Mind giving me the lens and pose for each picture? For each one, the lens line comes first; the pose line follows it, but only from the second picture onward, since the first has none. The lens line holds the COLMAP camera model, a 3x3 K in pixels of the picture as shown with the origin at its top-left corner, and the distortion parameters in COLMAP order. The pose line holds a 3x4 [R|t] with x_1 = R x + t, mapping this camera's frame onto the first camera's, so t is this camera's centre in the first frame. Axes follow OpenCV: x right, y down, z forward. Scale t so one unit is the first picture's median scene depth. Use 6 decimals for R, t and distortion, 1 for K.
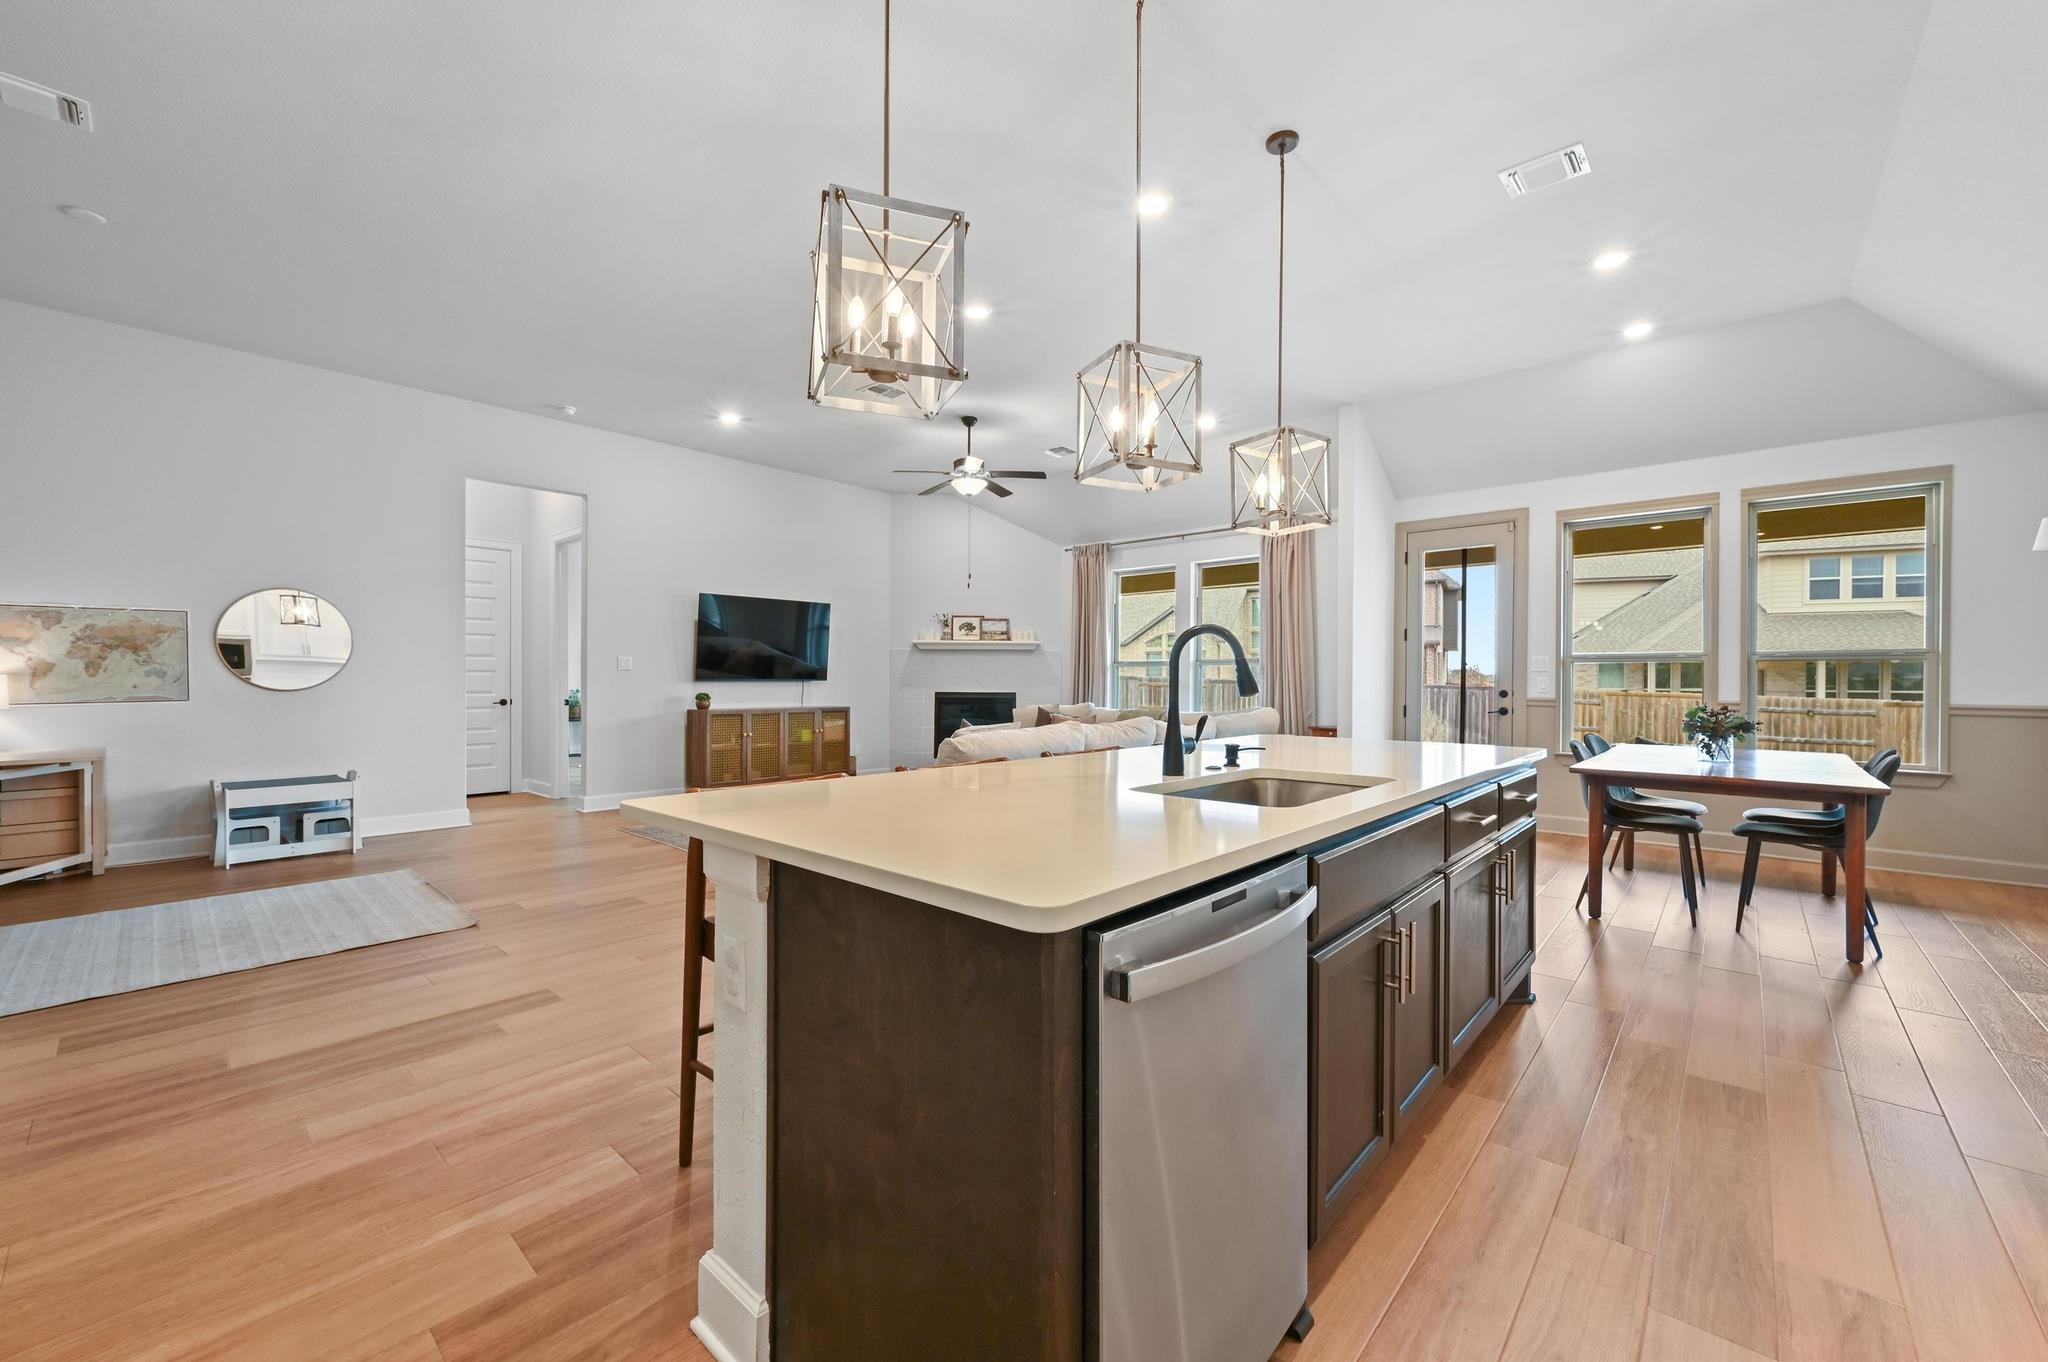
lens RADIAL K [[811.5, 0, 1032.3], [0, 811.5, 677.0], [0, 0, 1]] dist [-0.000632, 0.000830]
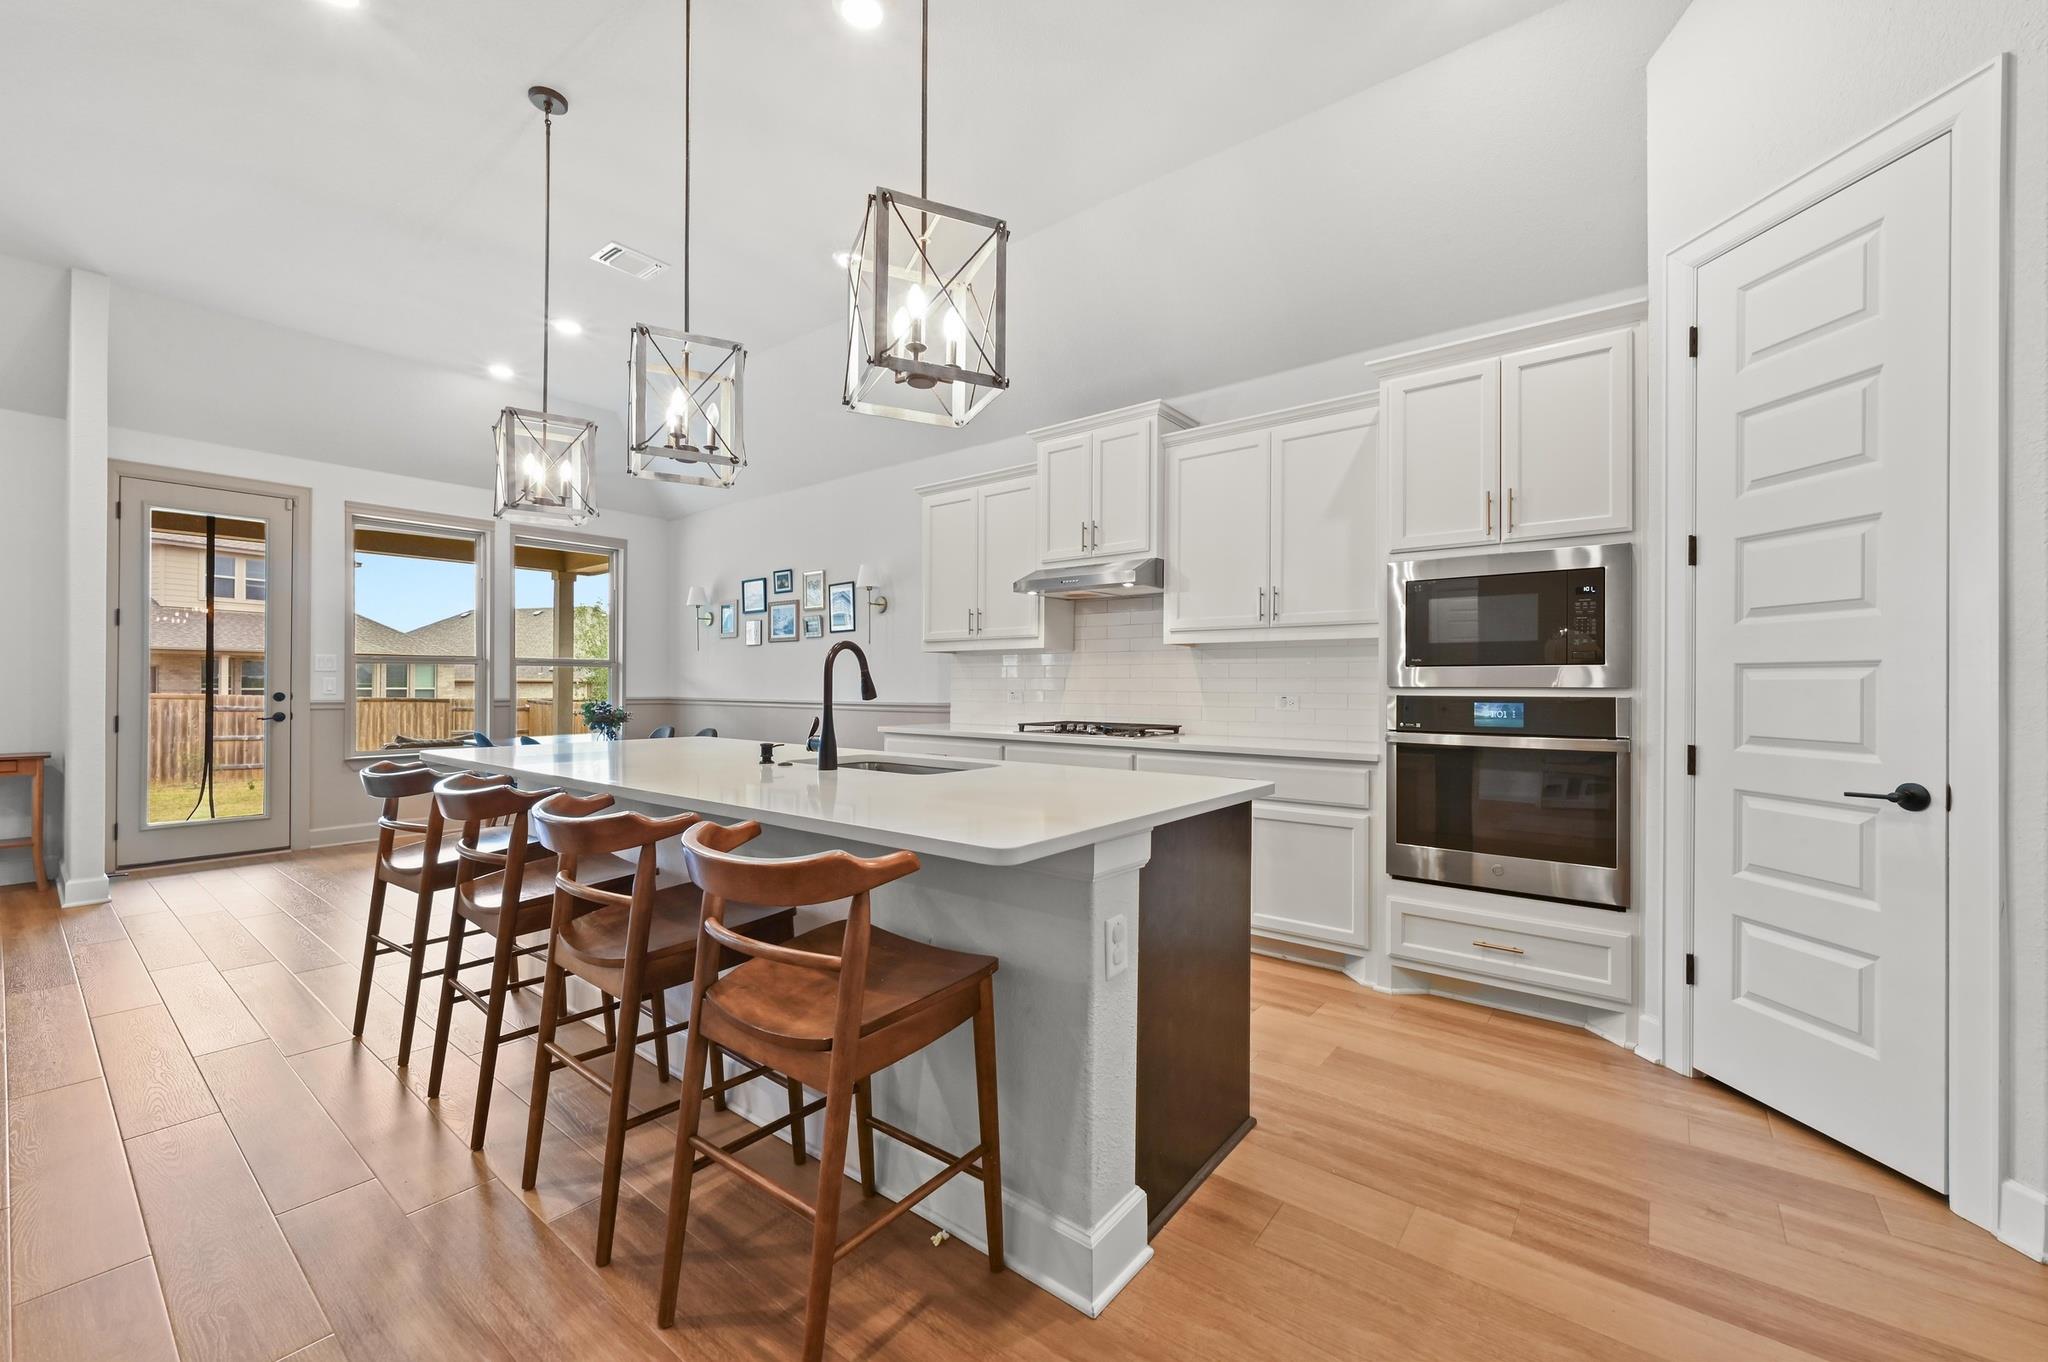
lens RADIAL K [[811.5, 0, 1022.9], [0, 811.5, 683.8], [0, 0, 1]] dist [-0.000632, 0.000830]
pose [[-0.057073, -0.003601, 0.998364, -0.223063], [-0.009132, 0.999954, 0.003085, -0.002046], [-0.998328, -0.008941, -0.057103, 0.179815]]
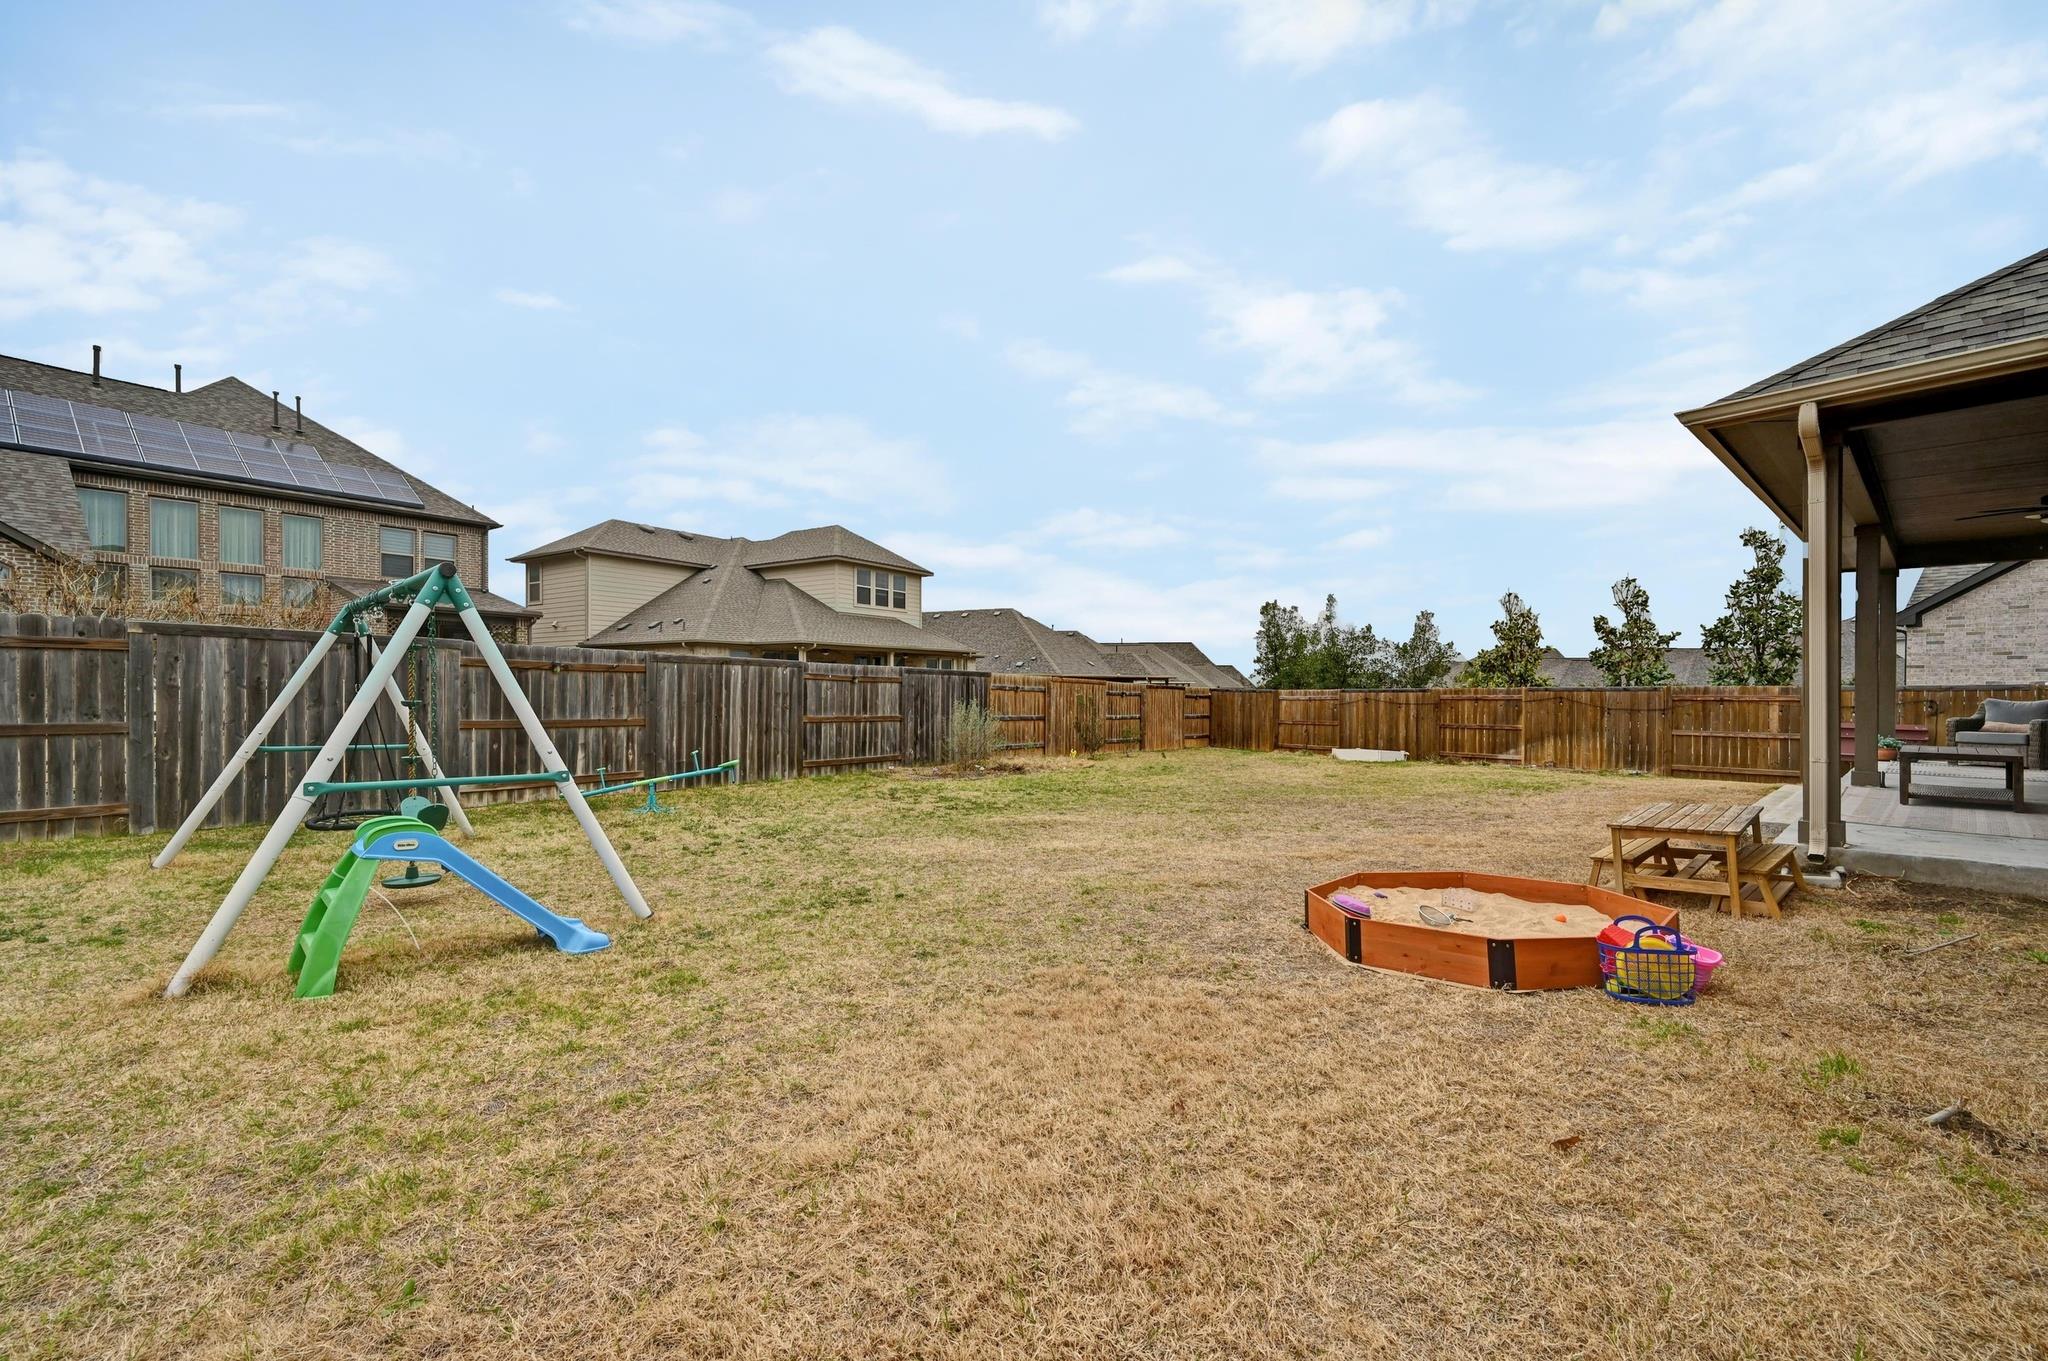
lens RADIAL K [[811.5, 0, 1033.8], [0, 811.5, 684.1], [0, 0, 1]] dist [-0.000632, 0.000830]
pose [[0.119249, -0.004875, 0.992852, -0.517034], [-0.008218, 0.999949, 0.005897, 0.038064], [-0.992830, -0.008862, 0.119202, 1.720279]]
